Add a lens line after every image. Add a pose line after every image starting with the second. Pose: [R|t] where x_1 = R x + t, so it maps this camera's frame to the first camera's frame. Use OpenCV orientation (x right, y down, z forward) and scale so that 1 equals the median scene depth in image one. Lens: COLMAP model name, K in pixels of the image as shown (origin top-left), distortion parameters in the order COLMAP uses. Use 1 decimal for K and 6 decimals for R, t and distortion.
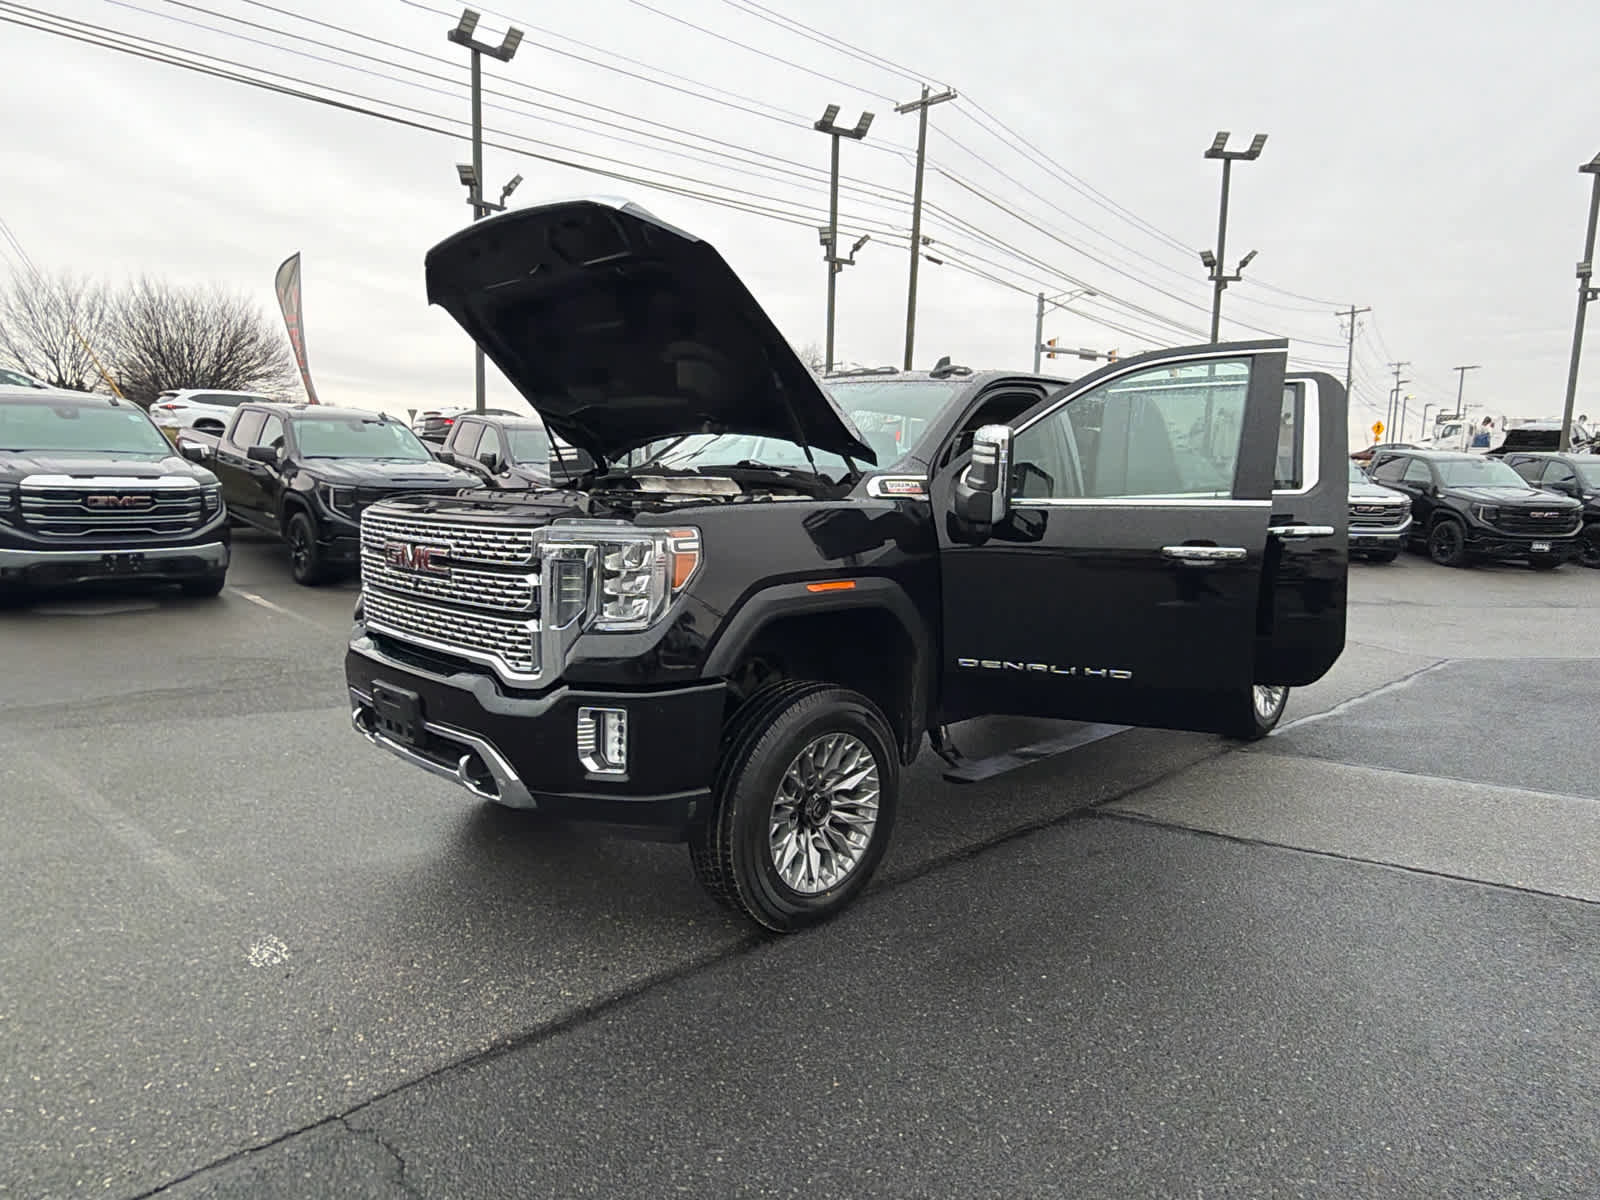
lens RADIAL K [[1003.7, 0, 800.0], [0, 1003.7, 602.1], [0, 0, 1]] dist [-0.002117, 0.004533]
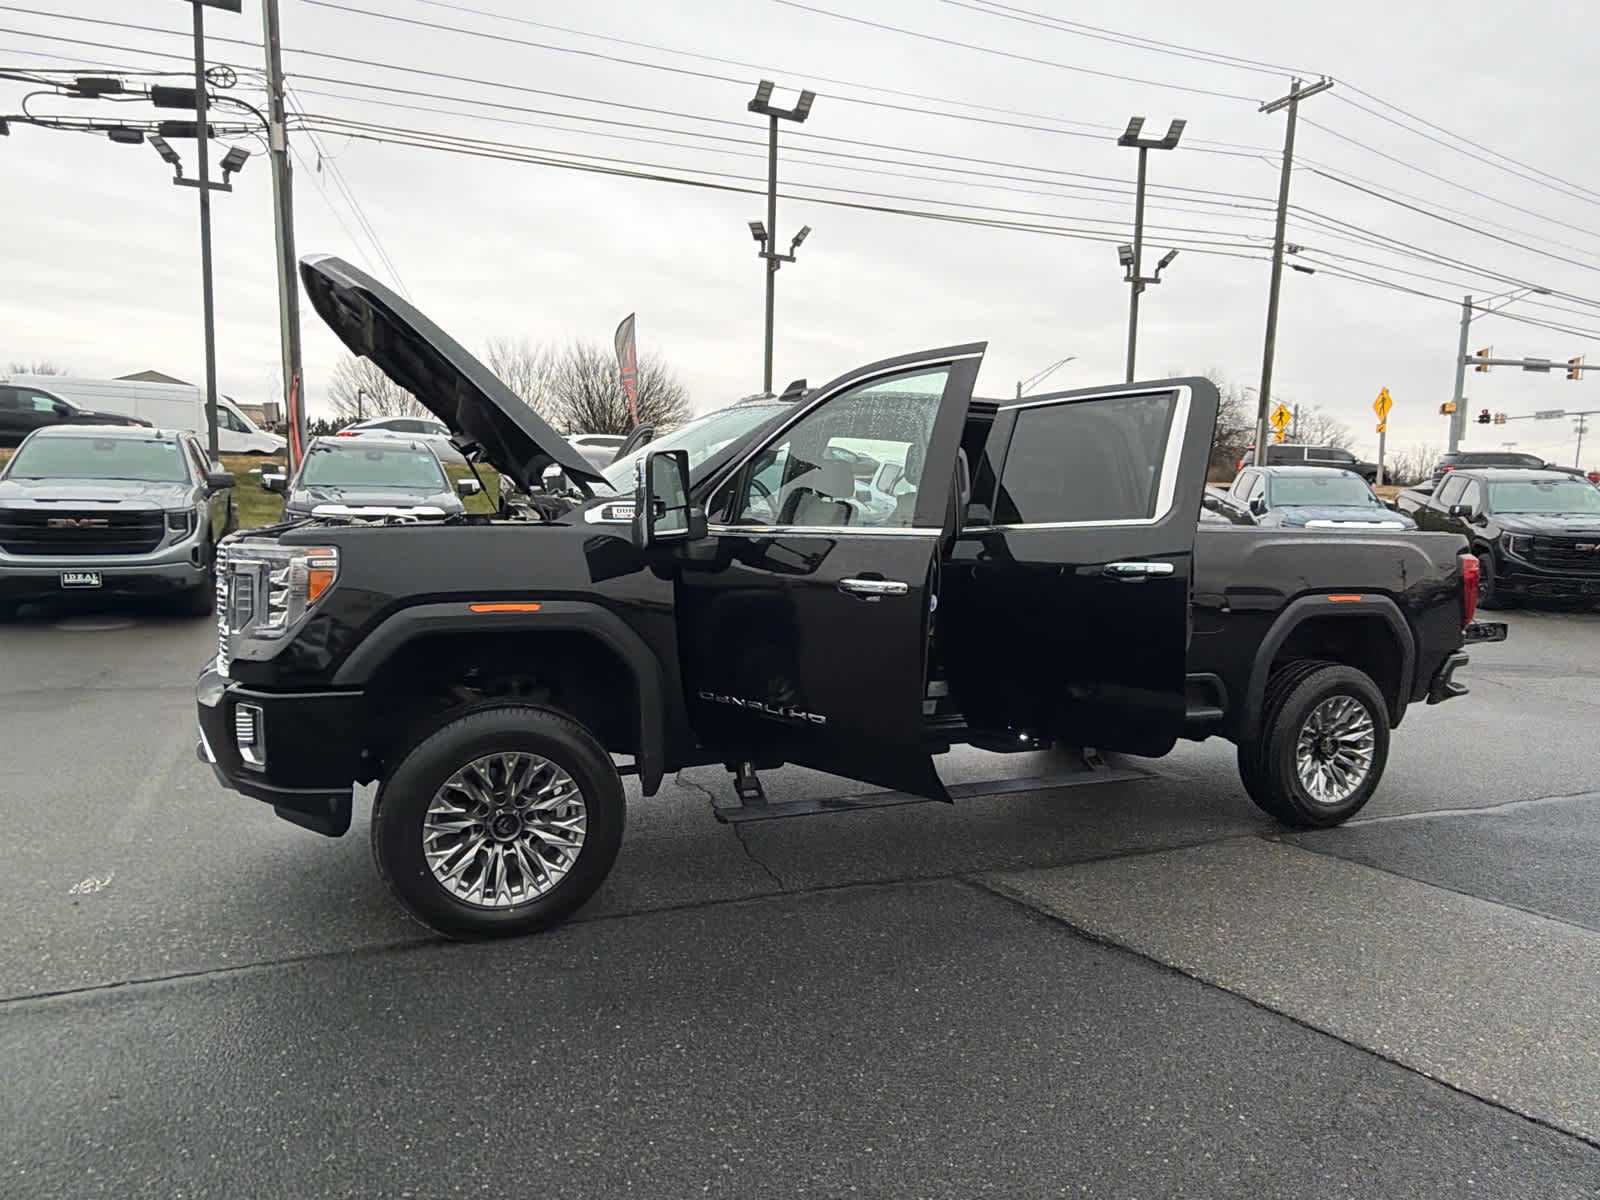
lens RADIAL K [[1003.7, 0, 801.7], [0, 1003.7, 602.1], [0, 0, 1]] dist [-0.002117, 0.004533]
pose [[0.925200, 0.037373, -0.377635, 0.471109], [-0.049882, 0.998481, -0.023395, -0.008563], [0.376187, 0.040483, 0.925659, 0.107273]]
